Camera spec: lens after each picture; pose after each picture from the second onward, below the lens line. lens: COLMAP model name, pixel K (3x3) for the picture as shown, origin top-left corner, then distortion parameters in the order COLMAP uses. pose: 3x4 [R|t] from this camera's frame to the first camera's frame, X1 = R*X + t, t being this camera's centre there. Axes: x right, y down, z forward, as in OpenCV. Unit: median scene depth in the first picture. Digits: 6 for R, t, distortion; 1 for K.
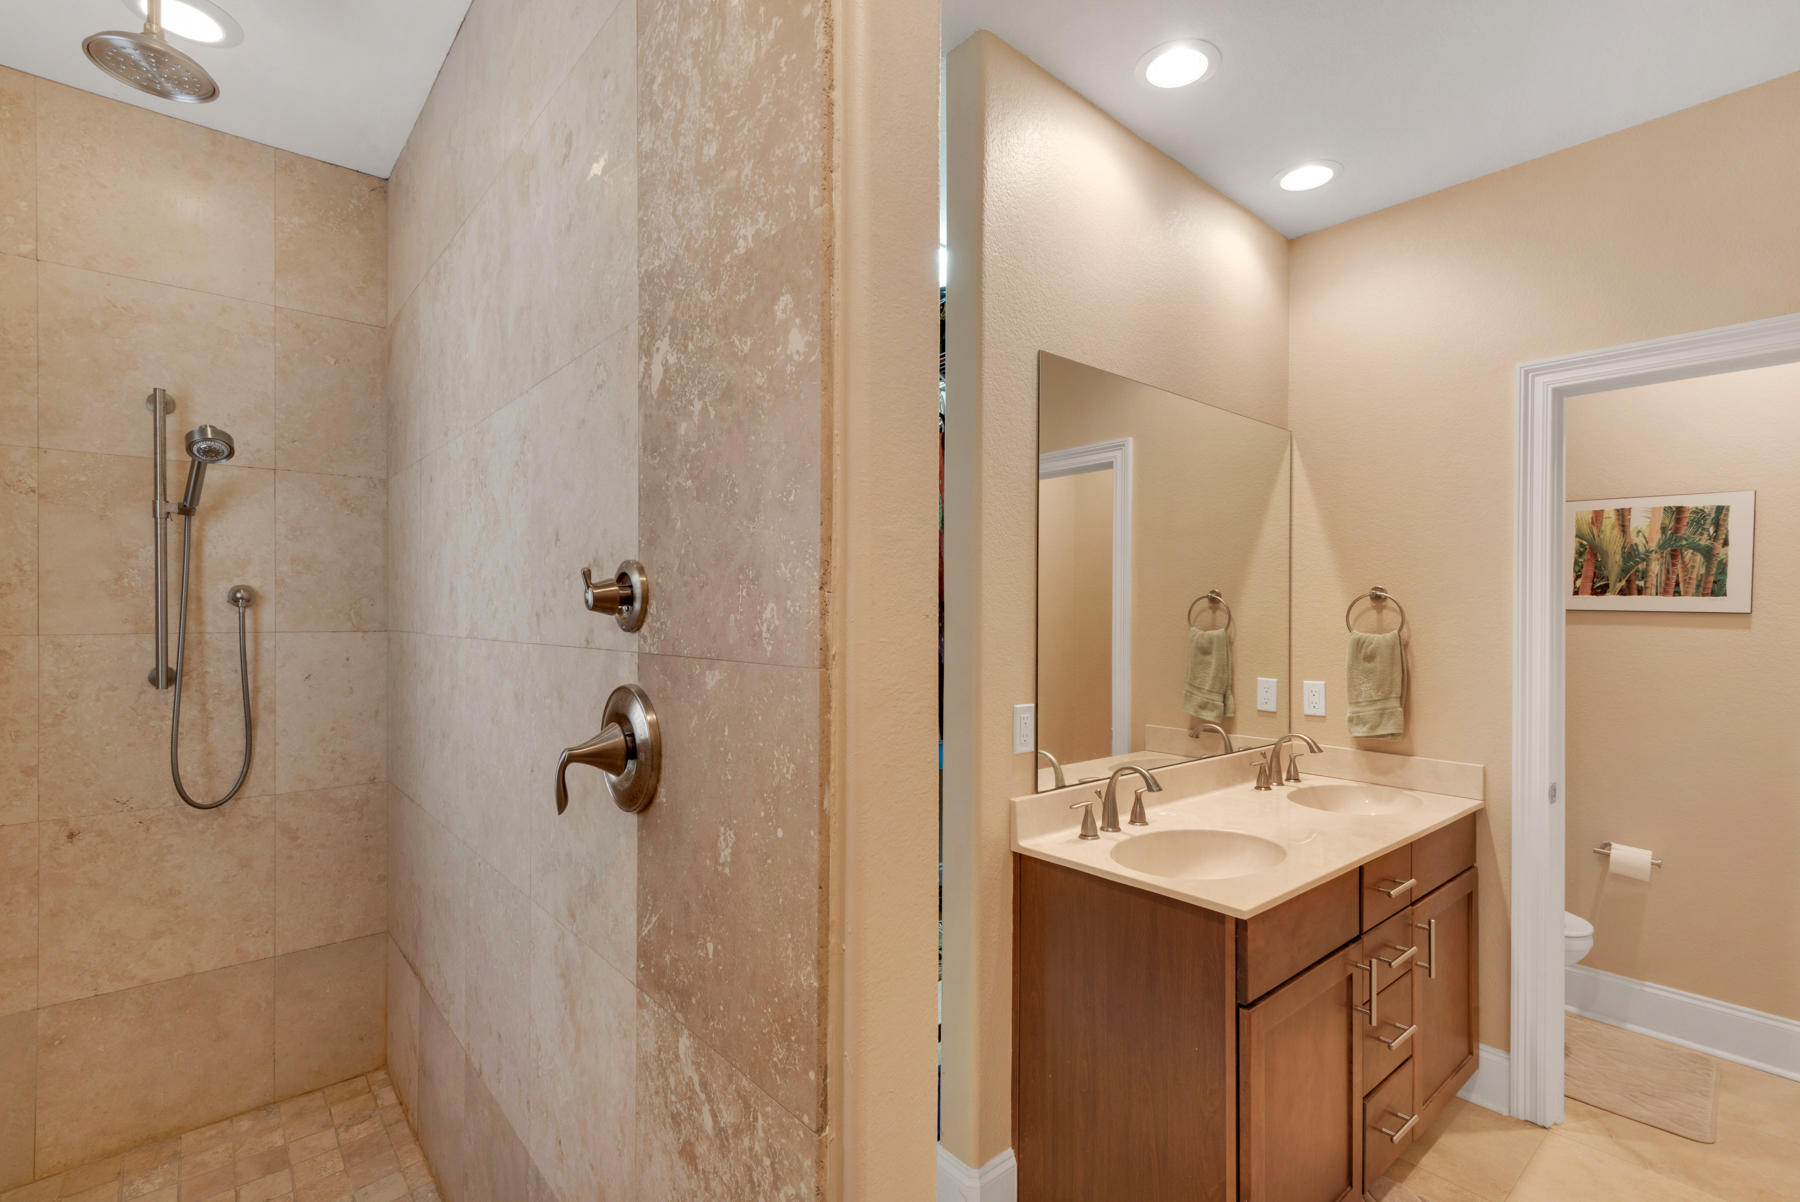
lens RADIAL K [[834.6, 0, 909.7], [0, 834.6, 620.6], [0, 0, 1]] dist [0.029377, -0.005329]
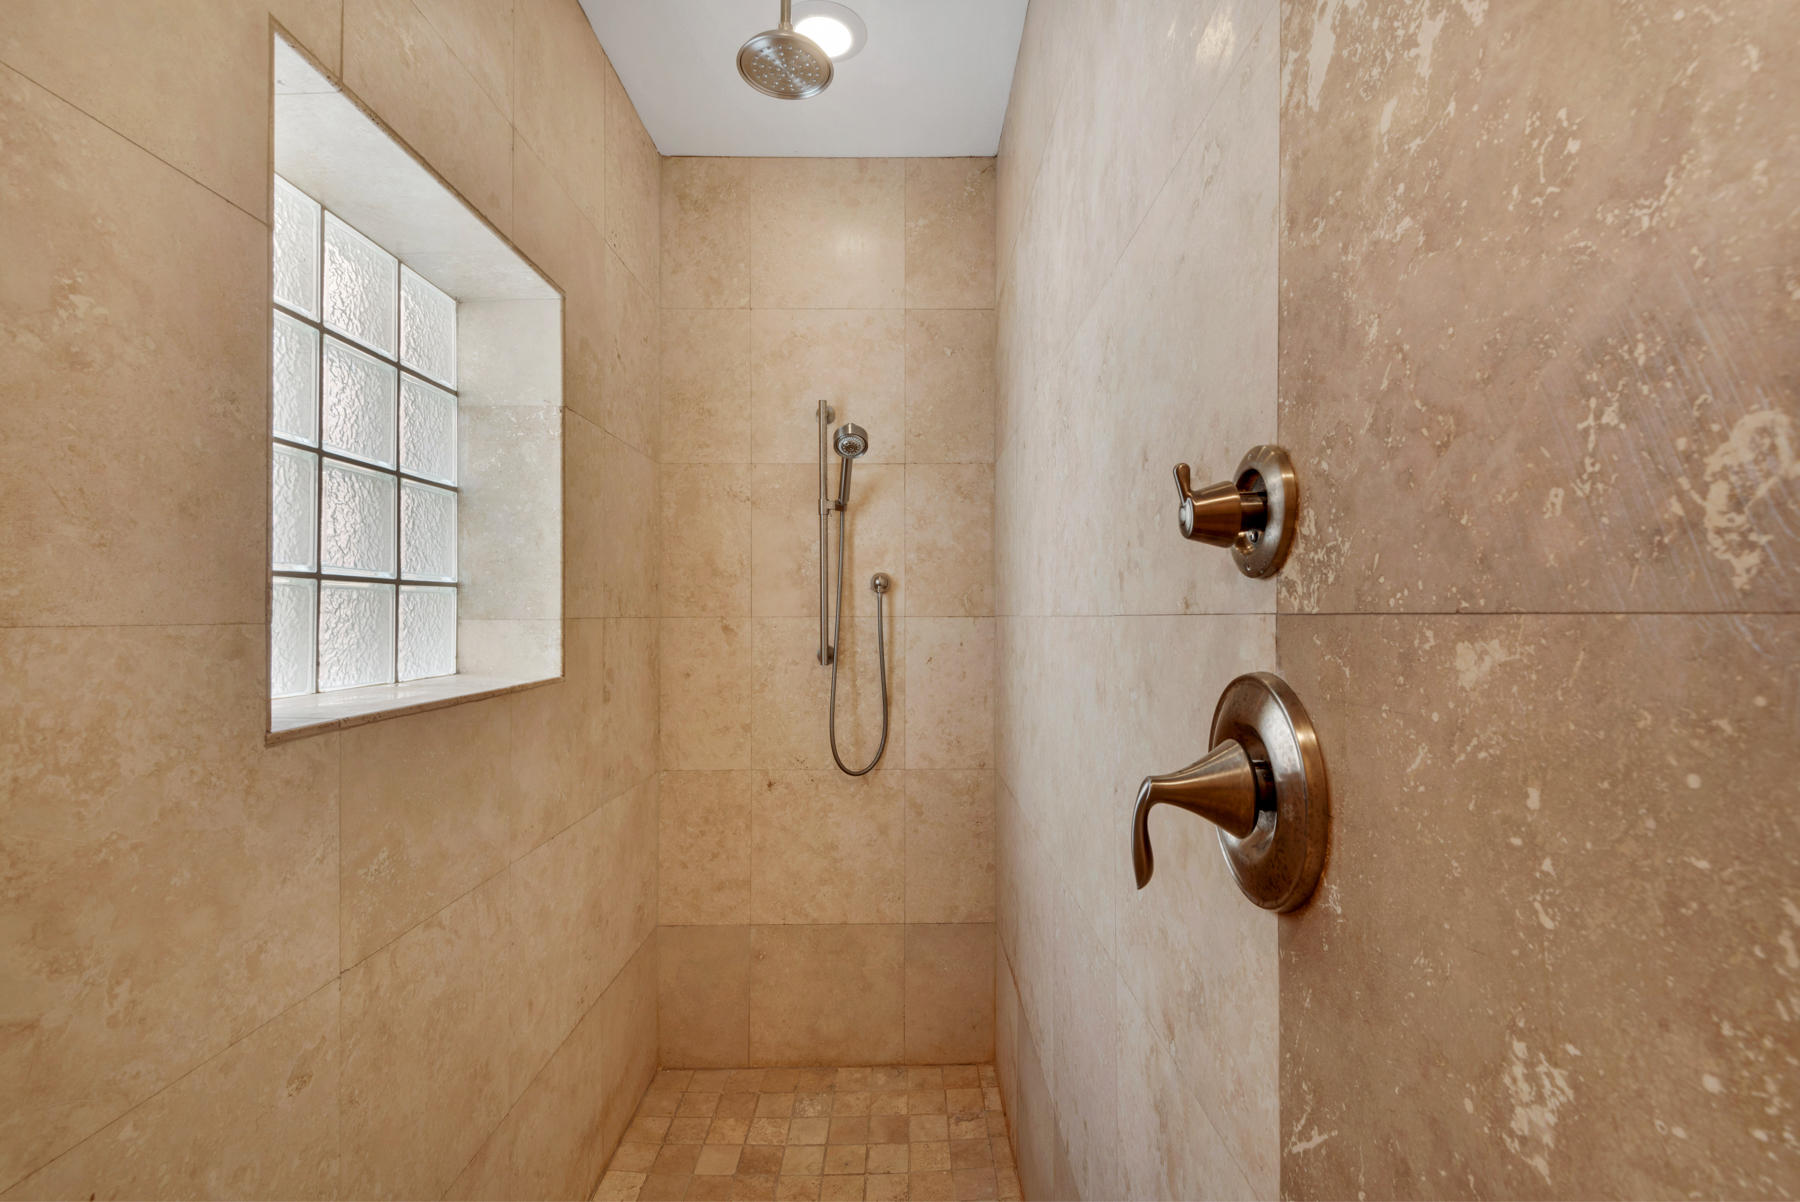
lens RADIAL K [[809.1, 0, 895.0], [0, 809.1, 617.5], [0, 0, 1]] dist [0.025213, -0.020667]
pose [[0.747880, -0.005182, -0.663813, -0.093197], [-0.000510, 0.999965, -0.008381, 0.025957], [0.663833, 0.006607, 0.747851, 0.257845]]
